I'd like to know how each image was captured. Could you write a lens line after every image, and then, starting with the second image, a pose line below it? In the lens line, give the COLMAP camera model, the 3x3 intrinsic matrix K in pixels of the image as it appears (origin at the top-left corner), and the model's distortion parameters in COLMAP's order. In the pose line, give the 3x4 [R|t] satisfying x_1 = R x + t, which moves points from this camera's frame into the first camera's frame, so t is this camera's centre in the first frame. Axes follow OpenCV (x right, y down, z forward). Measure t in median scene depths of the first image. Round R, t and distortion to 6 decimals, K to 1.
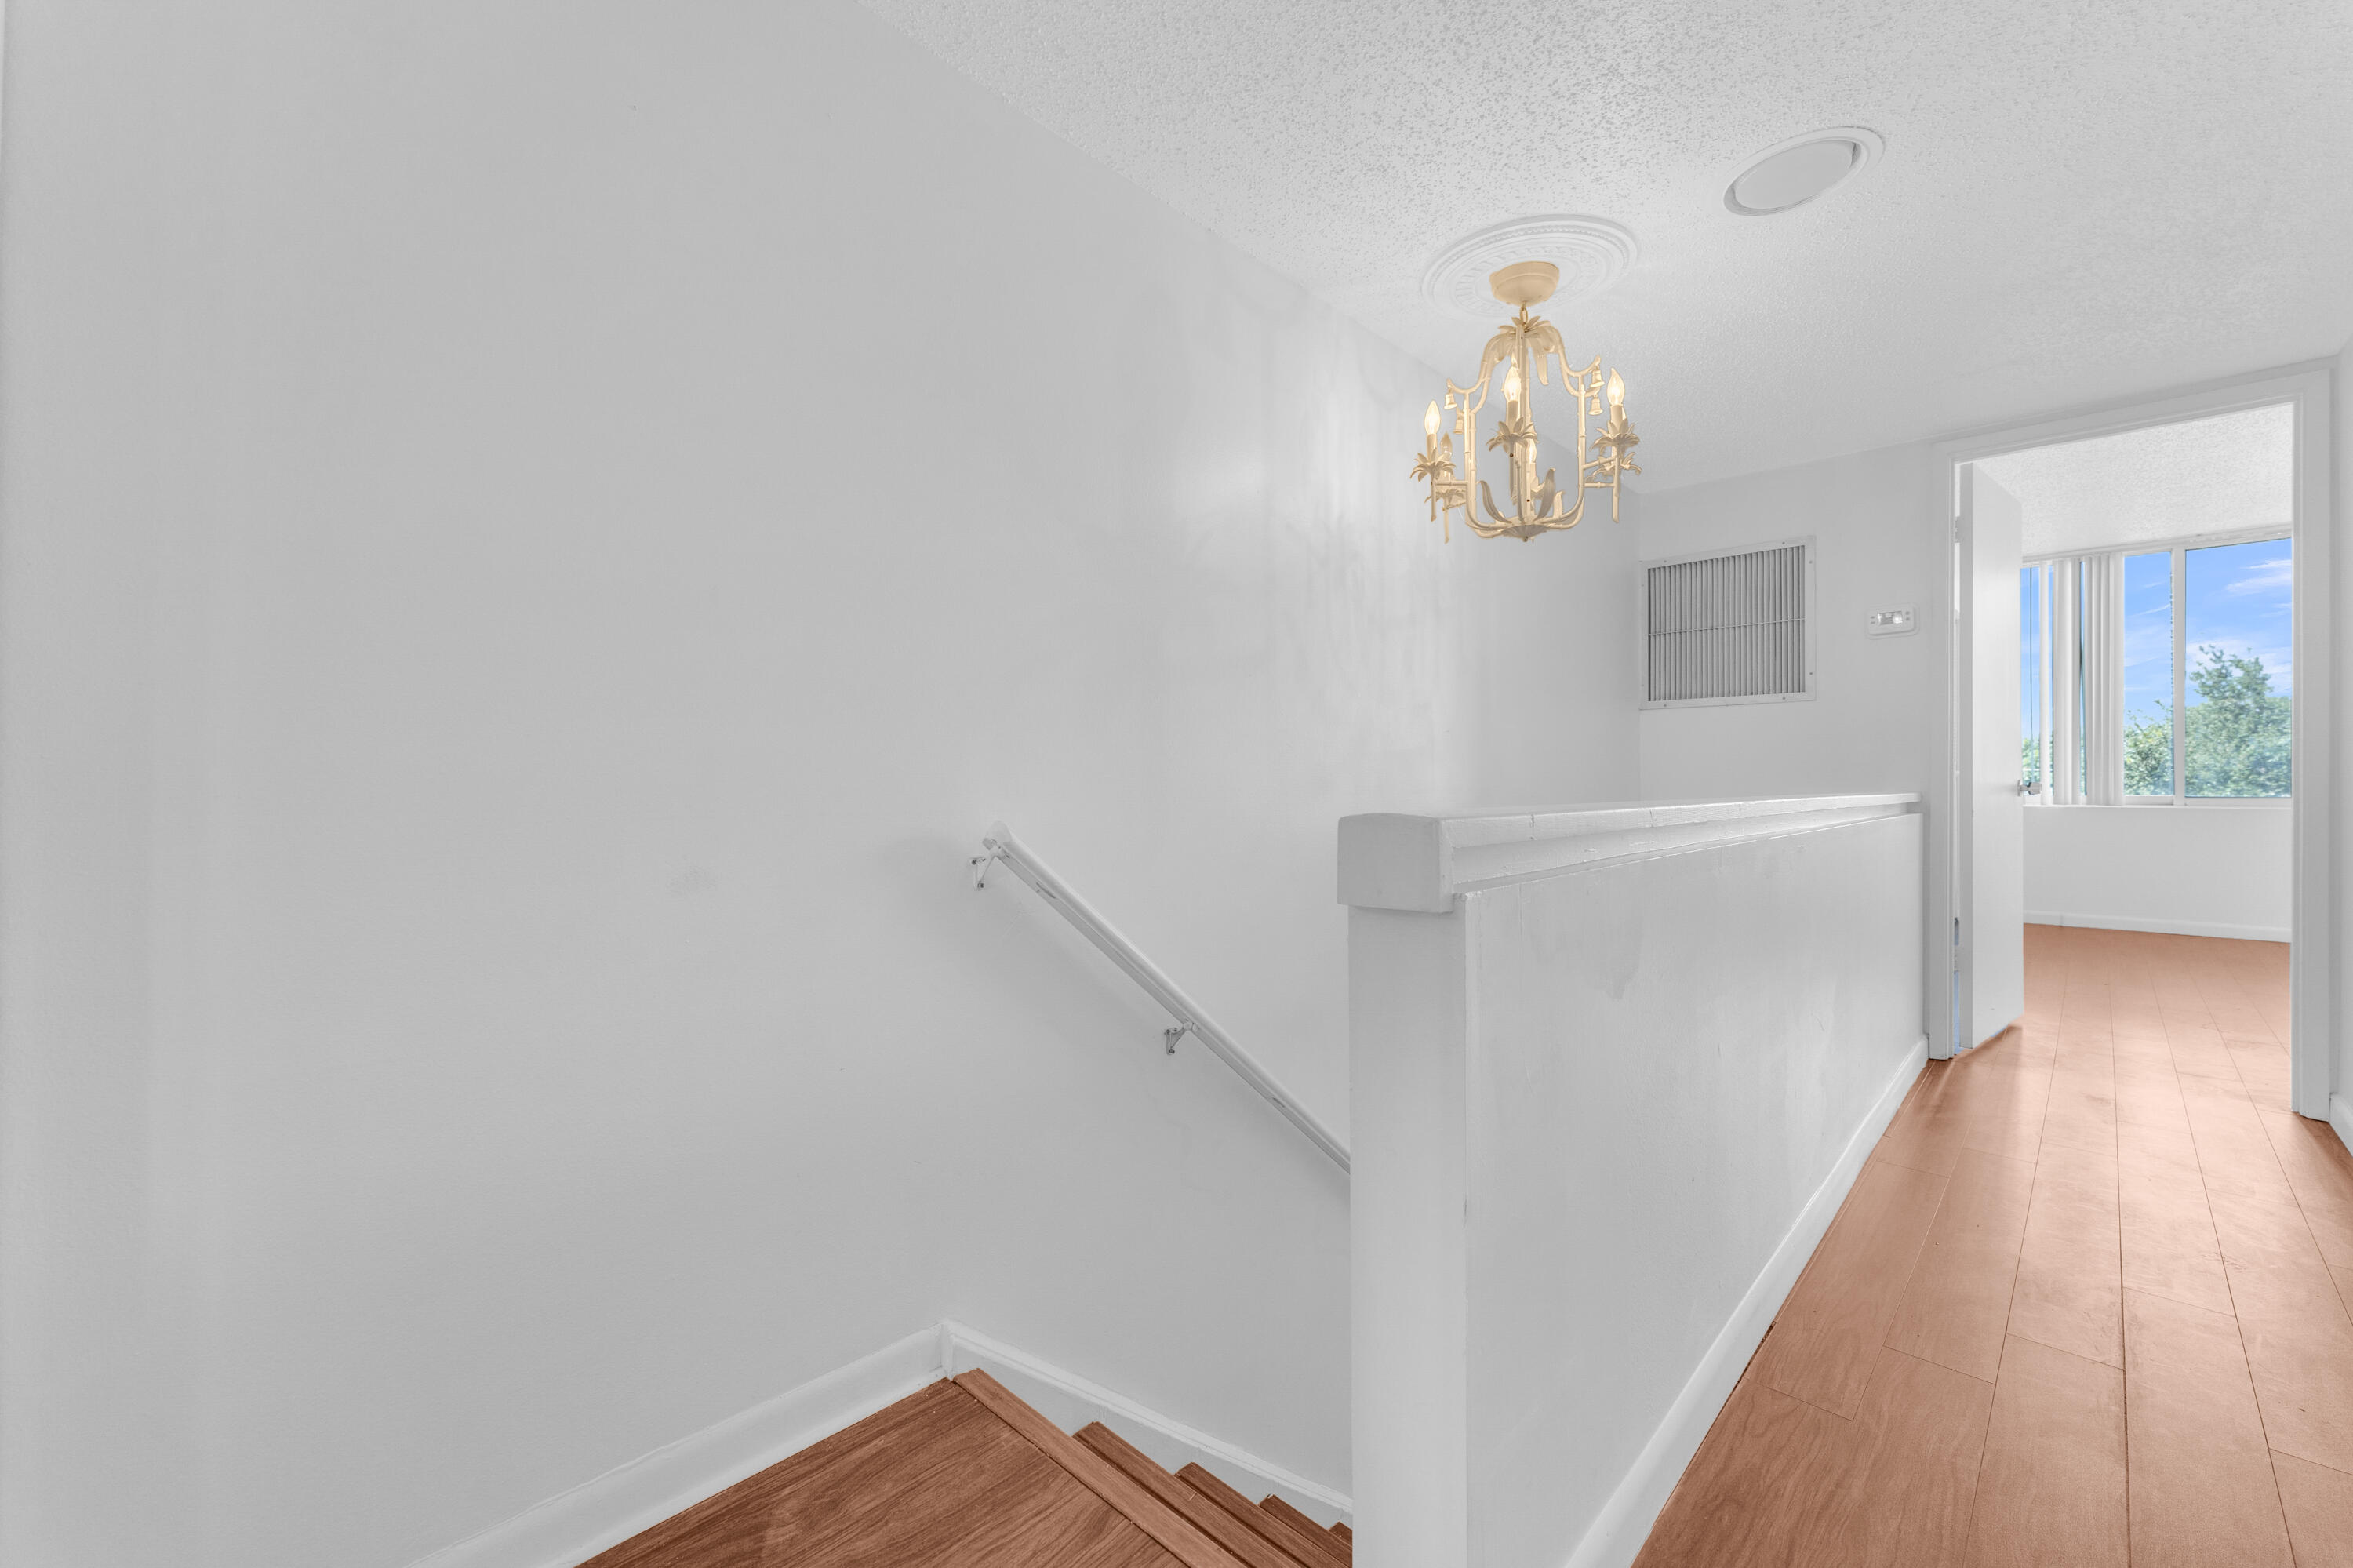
lens RADIAL K [[953.5, 0, 1166.8], [0, 953.5, 778.5], [0, 0, 1]] dist [-0.000941, -0.000279]
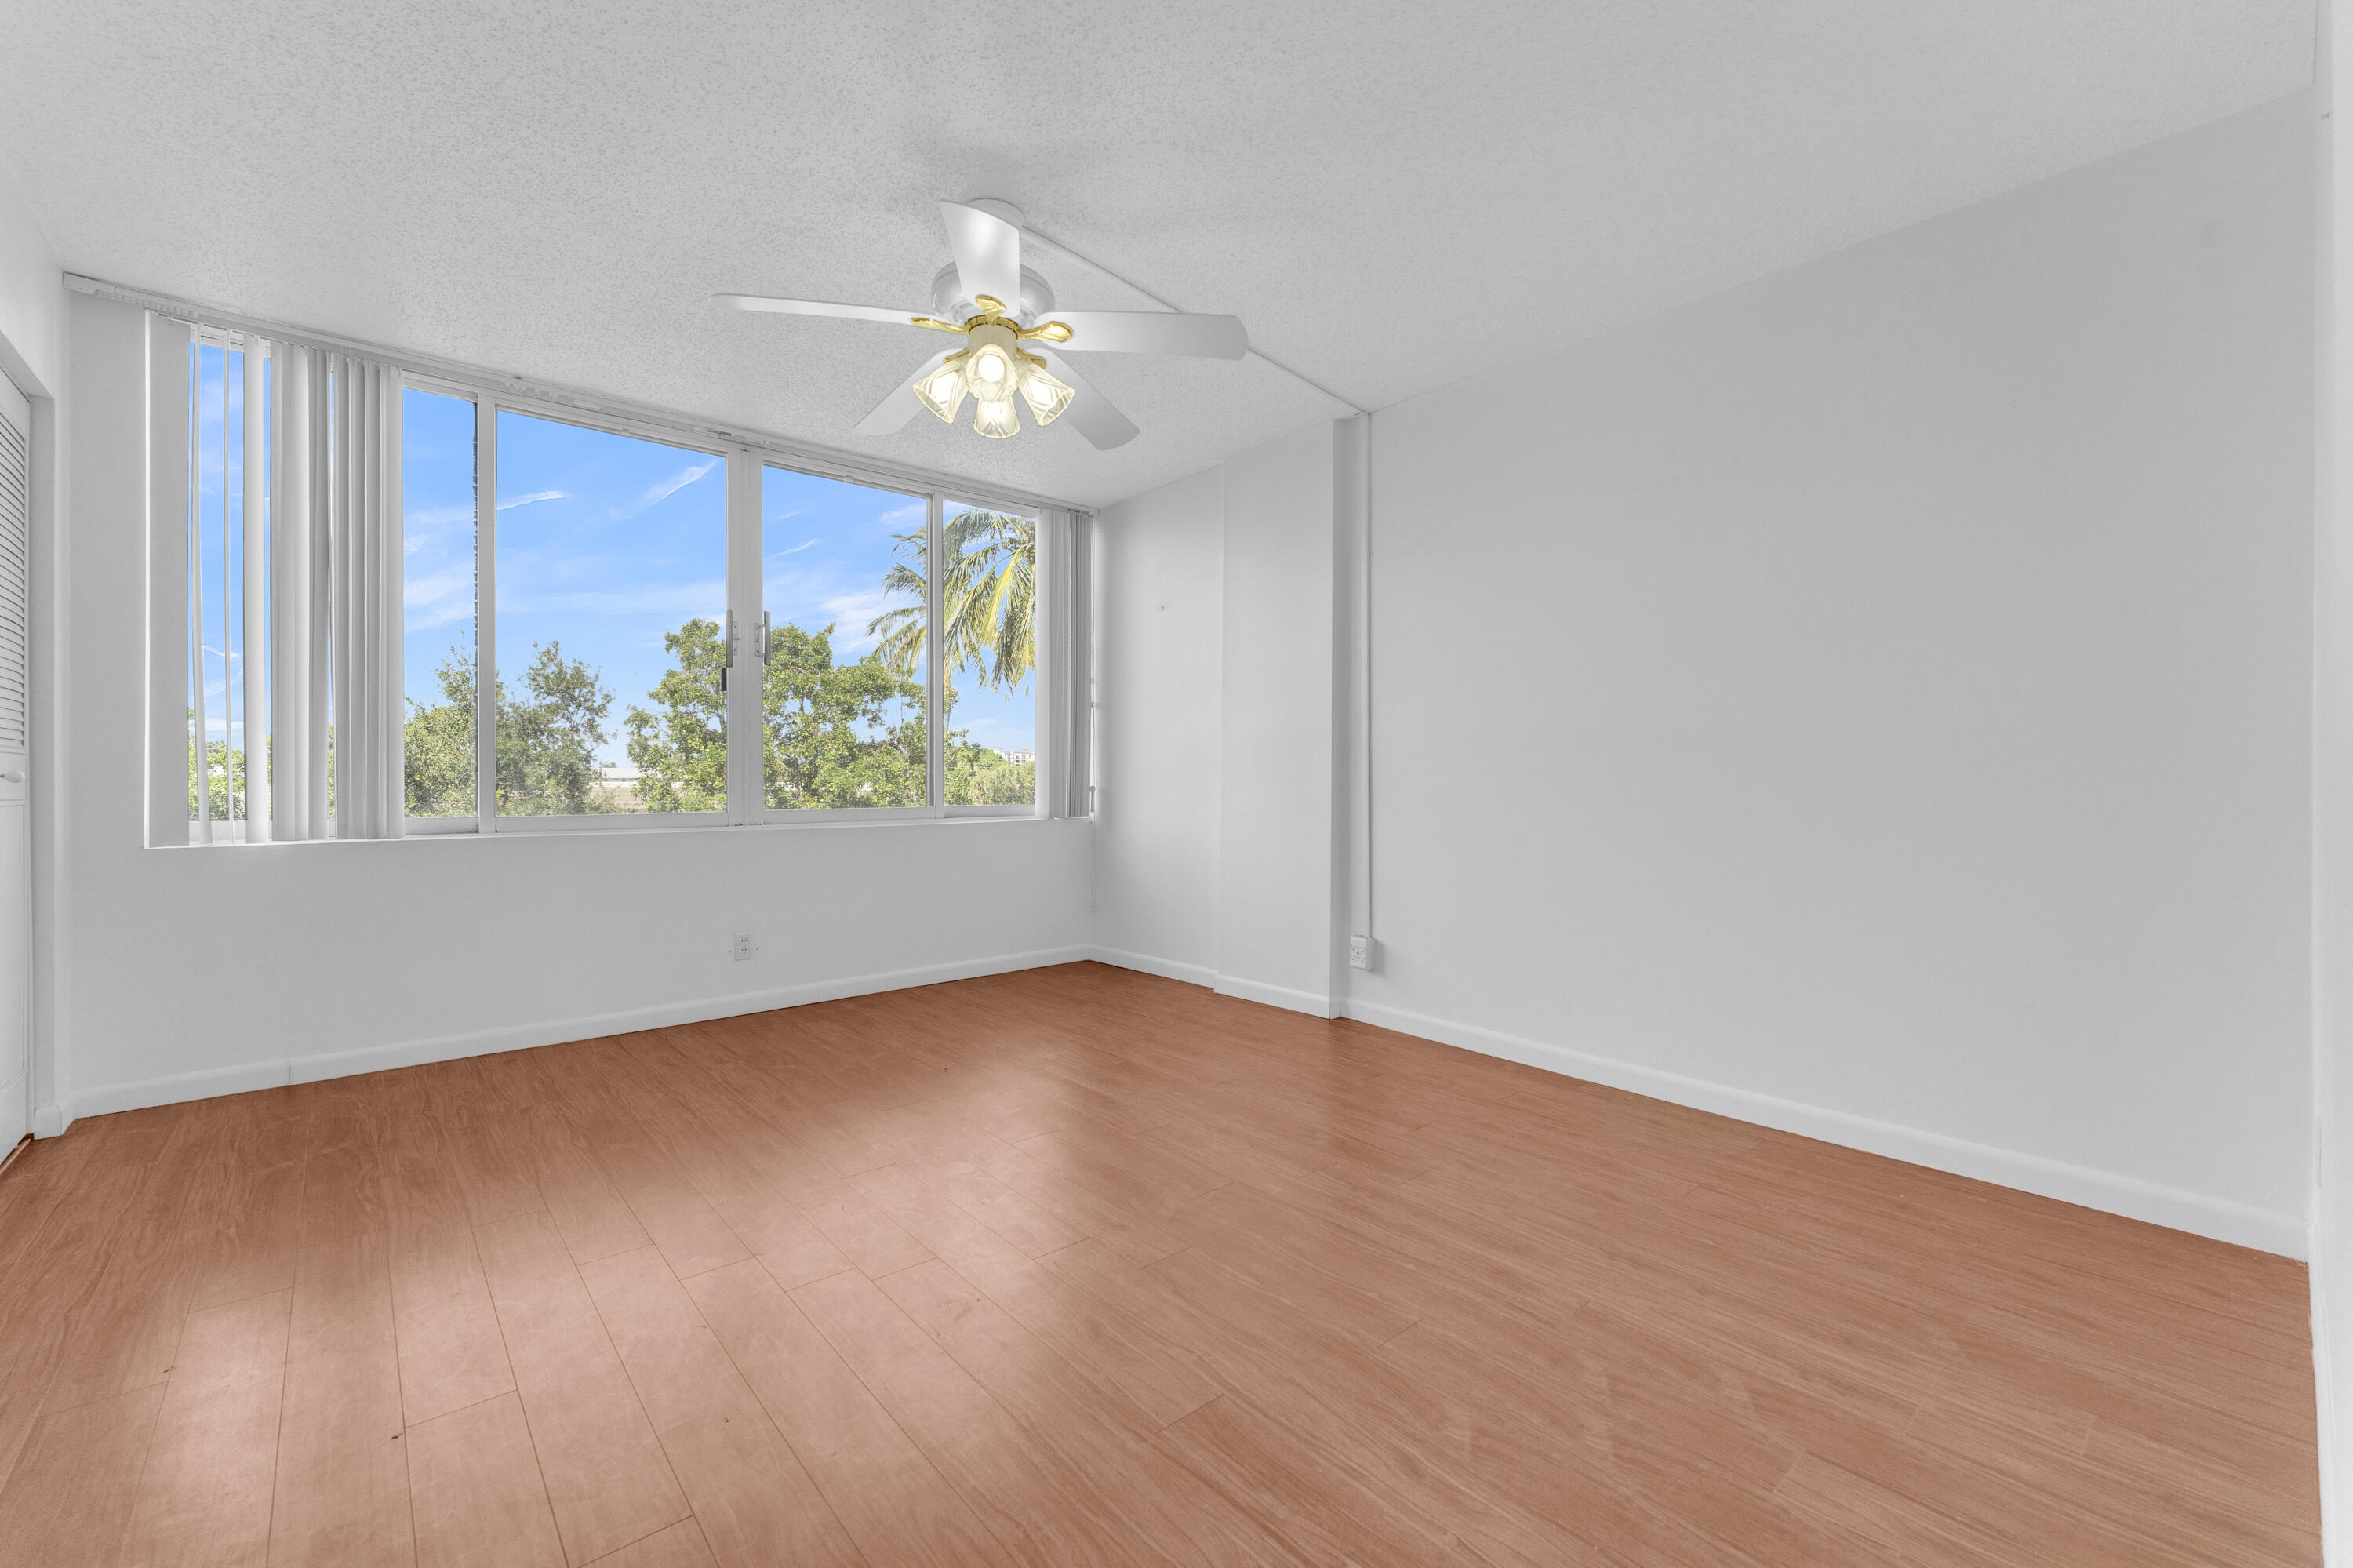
lens RADIAL K [[953.5, 0, 1166.8], [0, 953.5, 778.5], [0, 0, 1]] dist [-0.000941, -0.000279]
pose [[0.089154, -0.000619, 0.996018, 0.485518], [-0.000766, 0.999999, 0.000690, -0.005469], [-0.996018, -0.000824, 0.089153, 0.499782]]
